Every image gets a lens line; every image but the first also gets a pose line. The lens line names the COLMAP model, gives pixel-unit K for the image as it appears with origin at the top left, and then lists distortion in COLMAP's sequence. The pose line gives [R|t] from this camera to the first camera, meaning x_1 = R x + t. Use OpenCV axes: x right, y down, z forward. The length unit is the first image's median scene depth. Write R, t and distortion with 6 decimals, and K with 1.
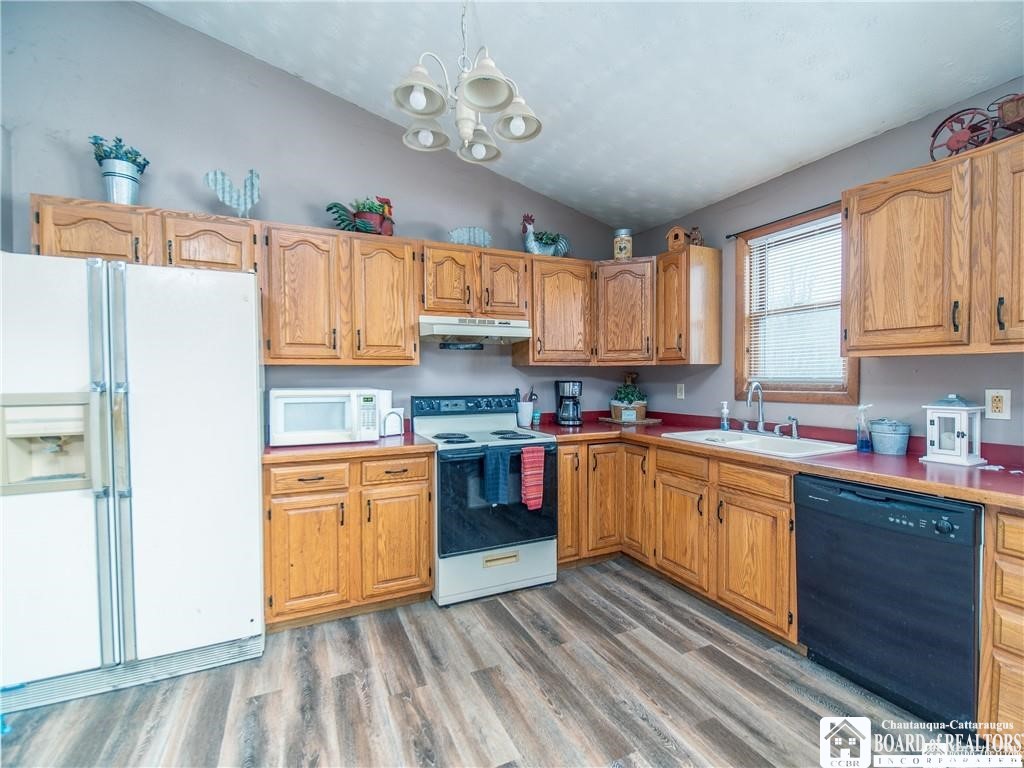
lens RADIAL K [[462.1, 0, 512.0], [0, 462.1, 384.0], [0, 0, 1]] dist [-0.001474, -0.000561]
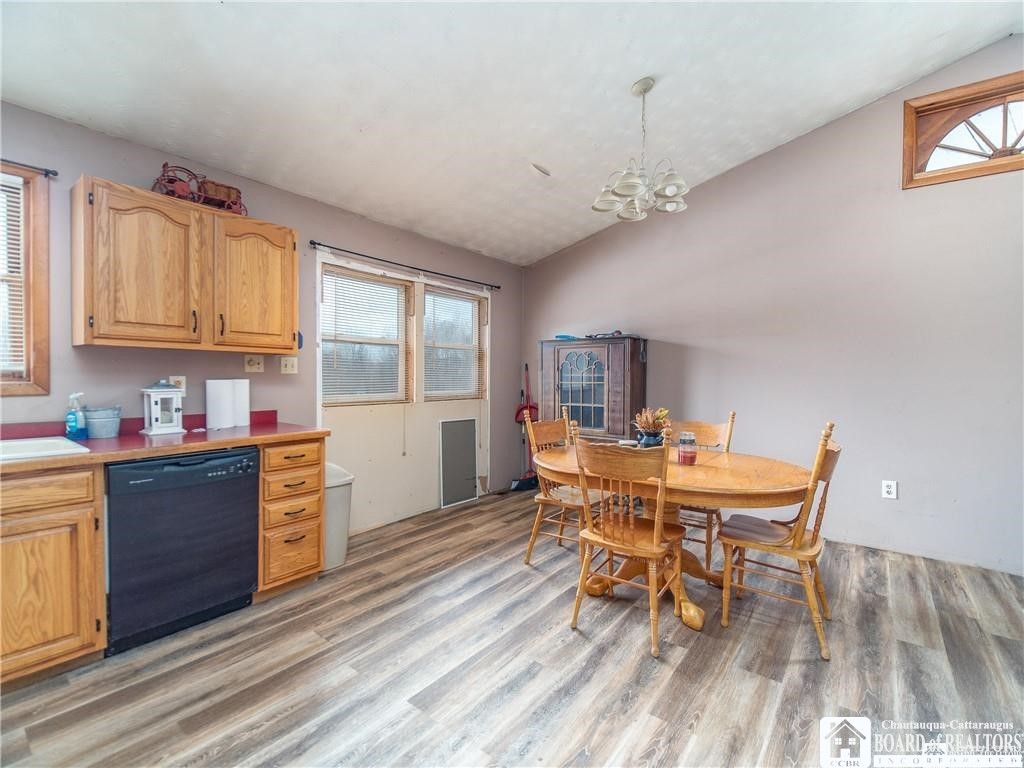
lens RADIAL K [[462.1, 0, 512.0], [0, 462.1, 384.0], [0, 0, 1]] dist [-0.001474, -0.000561]
pose [[-0.448956, -0.013890, 0.893446, -0.543771], [0.011674, 0.999703, 0.021408, 0.015588], [-0.893477, 0.020041, -0.448661, 0.618836]]
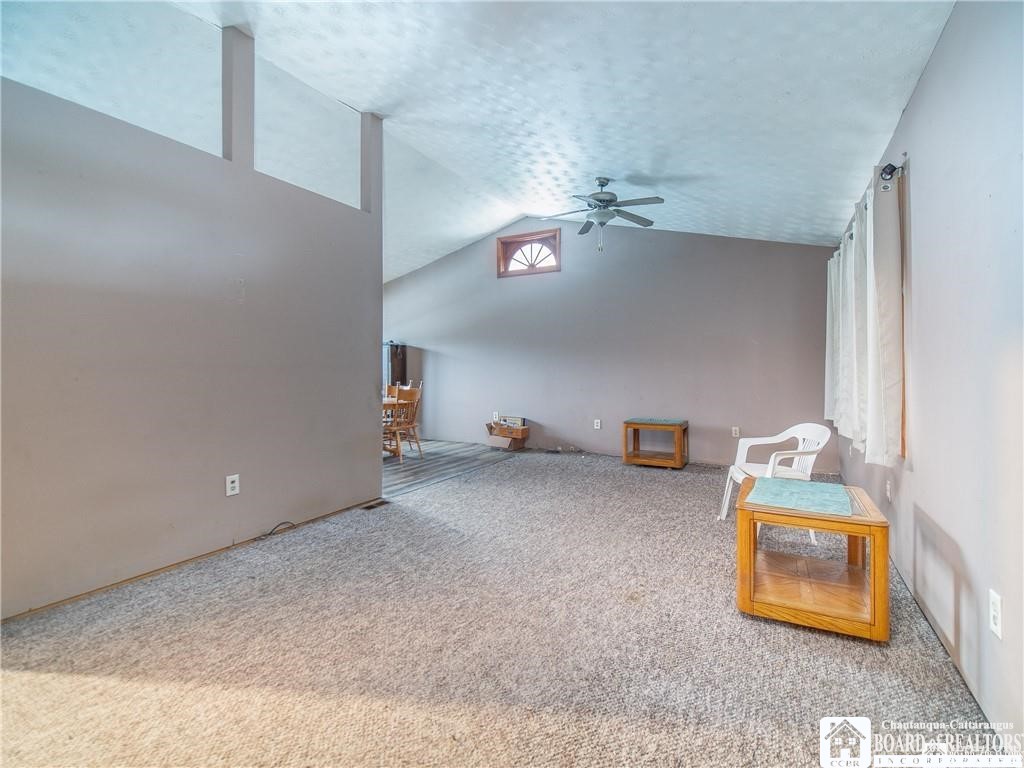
lens RADIAL K [[472.6, 0, 516.2], [0, 472.6, 368.0], [0, 0, 1]] dist [-0.000582, -0.000979]
pose [[-0.584569, 0.017664, 0.811151, -2.498693], [0.029057, 0.999577, -0.000827, 0.076541], [-0.810823, 0.023087, -0.584836, 0.670103]]
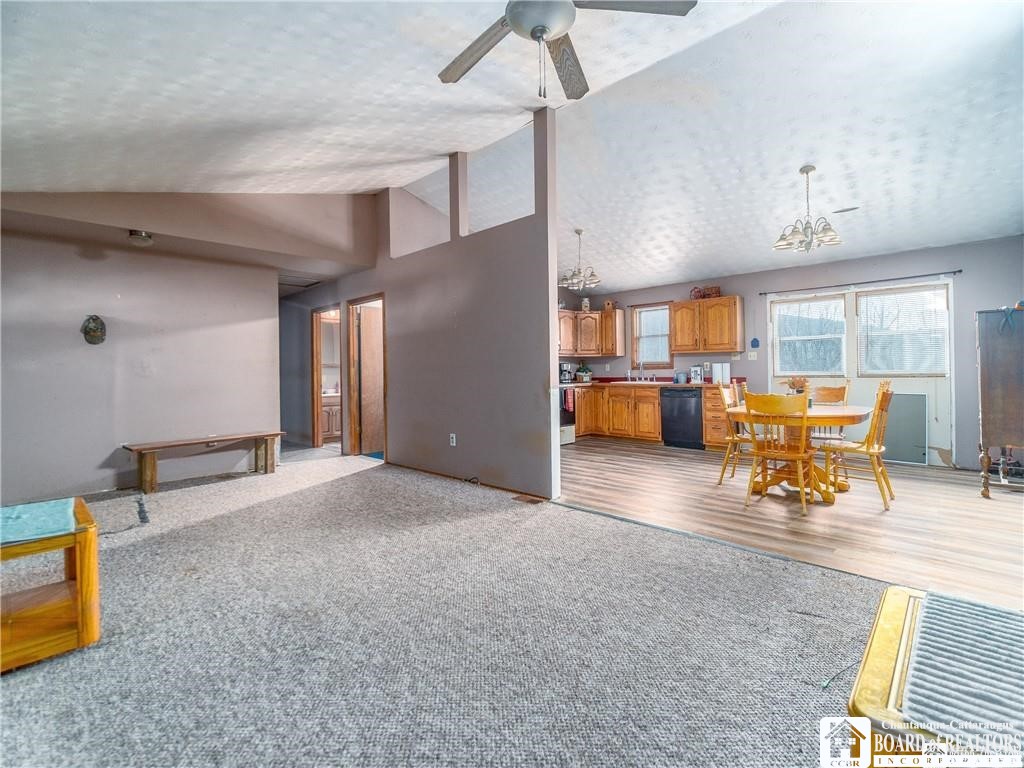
lens RADIAL K [[472.6, 0, 516.2], [0, 472.6, 368.0], [0, 0, 1]] dist [-0.000582, -0.000979]
pose [[0.931365, -0.001602, 0.364083, -1.439545], [0.012386, 0.999551, -0.027285, 0.117283], [-0.363876, 0.029921, 0.930967, -1.626407]]
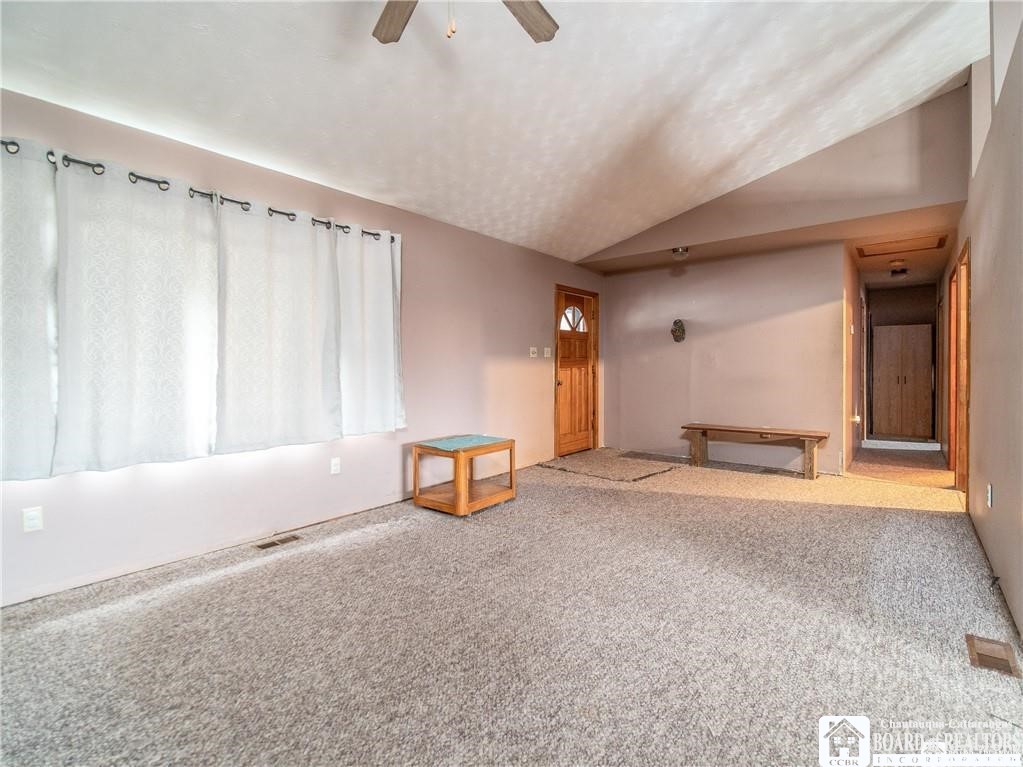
lens RADIAL K [[482.2, 0, 509.2], [0, 482.2, 369.2], [0, 0, 1]] dist [-0.000245, -0.000446]
pose [[0.424141, 0.014239, -0.905484, -0.343209], [-0.020856, 0.999765, 0.005953, 0.092356], [0.905356, 0.016360, 0.424338, -1.055403]]
